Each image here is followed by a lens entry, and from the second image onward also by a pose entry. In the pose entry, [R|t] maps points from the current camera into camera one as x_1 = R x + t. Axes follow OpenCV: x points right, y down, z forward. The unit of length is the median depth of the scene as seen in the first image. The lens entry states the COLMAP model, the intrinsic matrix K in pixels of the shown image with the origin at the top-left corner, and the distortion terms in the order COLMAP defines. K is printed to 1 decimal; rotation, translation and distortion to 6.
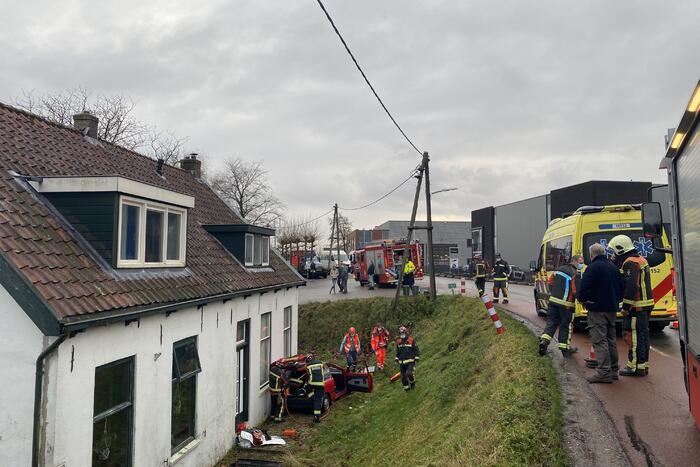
lens RADIAL K [[523.8, 0, 349.7], [0, 523.8, 232.7], [0, 0, 1]] dist [0.021403, -0.028495]
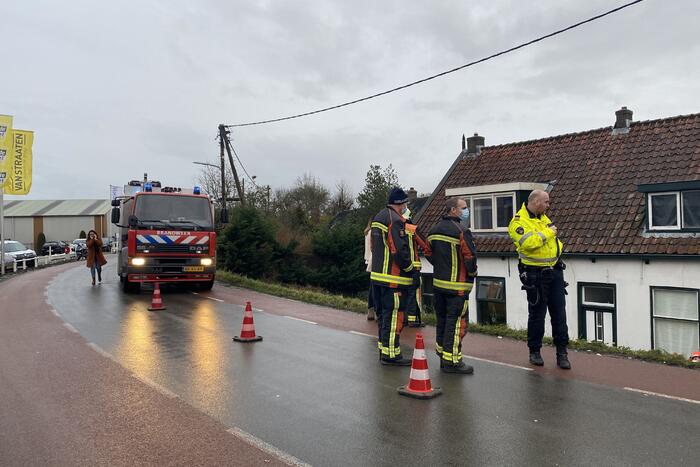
lens RADIAL K [[526.4, 0, 351.7], [0, 526.4, 234.7], [0, 0, 1]] dist [-0.043524, -0.001870]
pose [[-0.674376, -0.001114, -0.738387, 0.959295], [0.045112, 0.998069, -0.042706, 0.104621], [0.737009, -0.062110, -0.673023, 1.494594]]
